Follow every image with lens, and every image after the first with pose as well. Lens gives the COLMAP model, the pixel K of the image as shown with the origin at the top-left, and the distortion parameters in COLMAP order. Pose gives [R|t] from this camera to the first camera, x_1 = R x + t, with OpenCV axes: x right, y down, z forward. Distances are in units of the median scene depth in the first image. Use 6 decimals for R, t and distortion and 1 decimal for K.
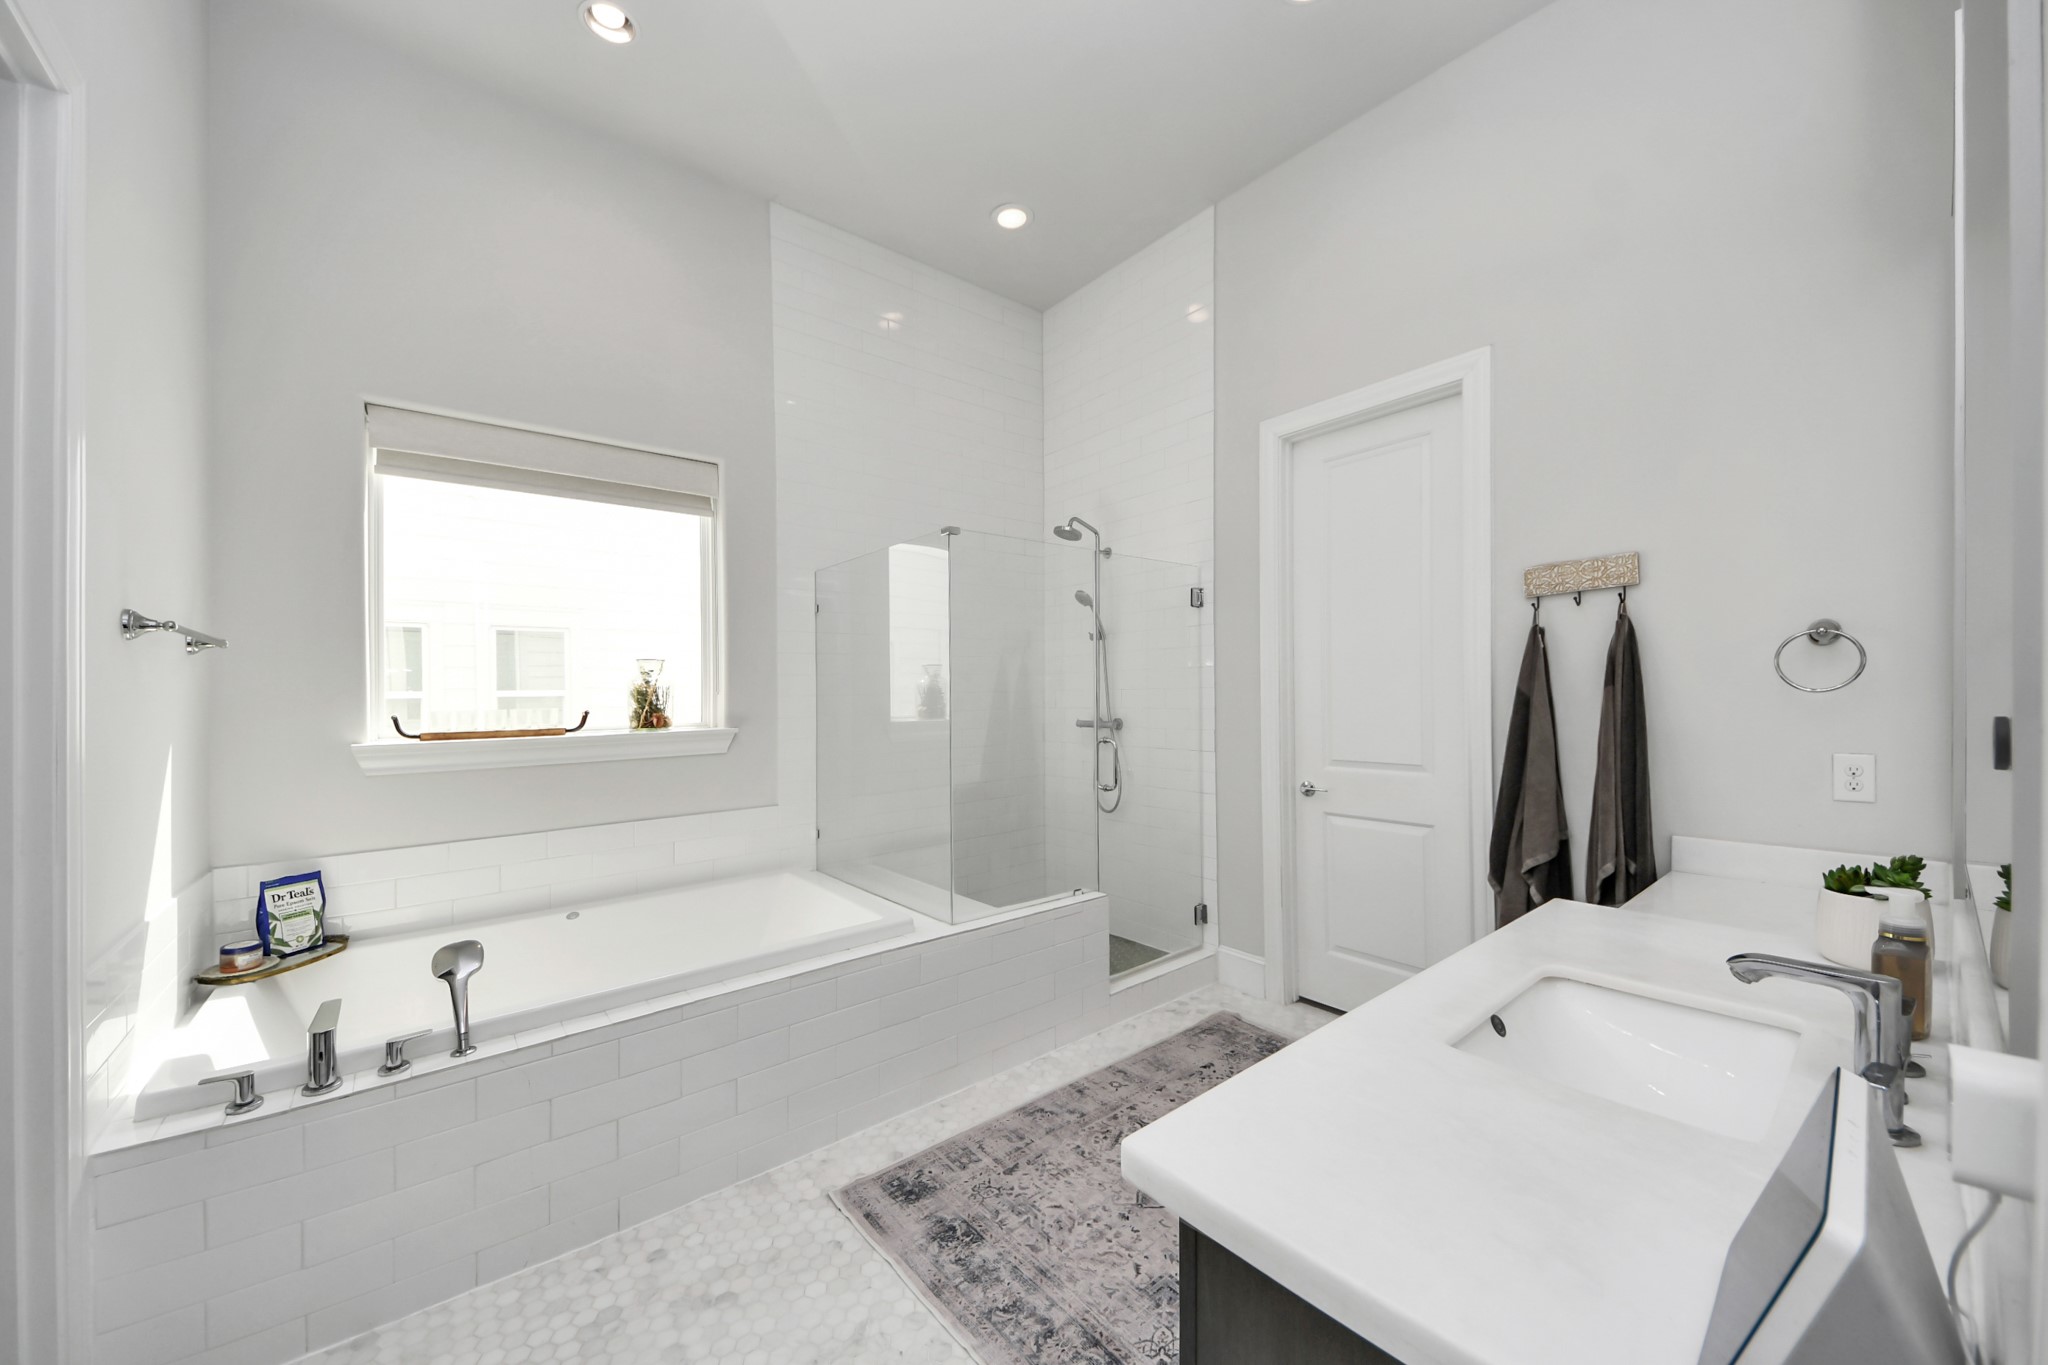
lens RADIAL K [[743.4, 0, 1024.9], [0, 743.4, 693.9], [0, 0, 1]] dist [0.053837, -0.031398]
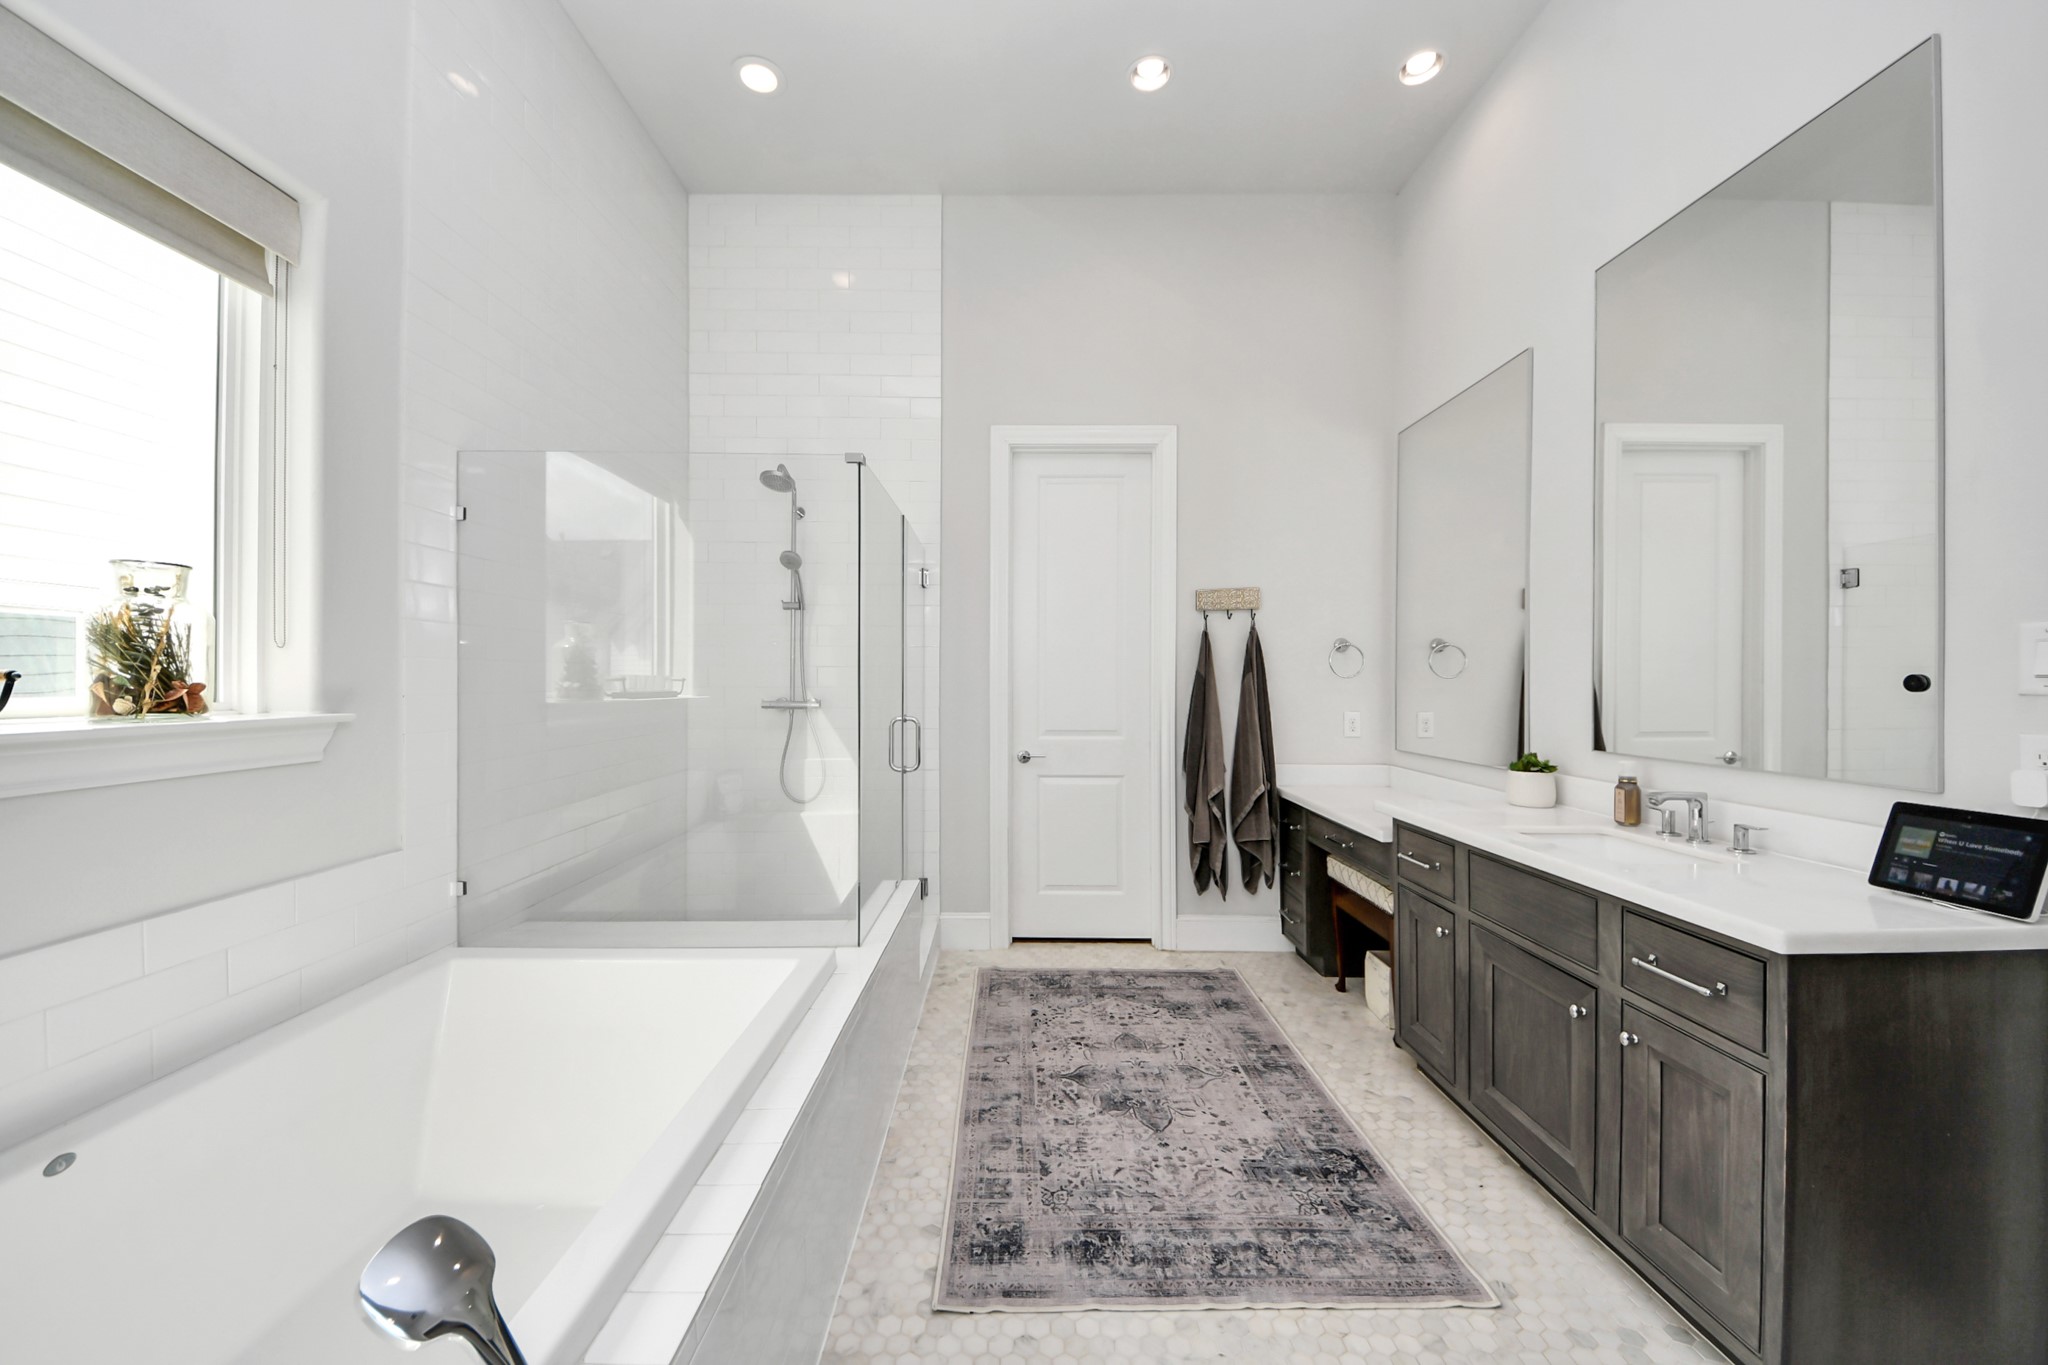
lens RADIAL K [[729.7, 0, 1012.4], [0, 729.7, 691.3], [0, 0, 1]] dist [0.051286, -0.029046]
pose [[0.631789, 0.006118, 0.775116, -0.666805], [-0.016586, 0.999847, 0.005627, 0.026452], [-0.774963, -0.016411, 0.631793, 0.399591]]
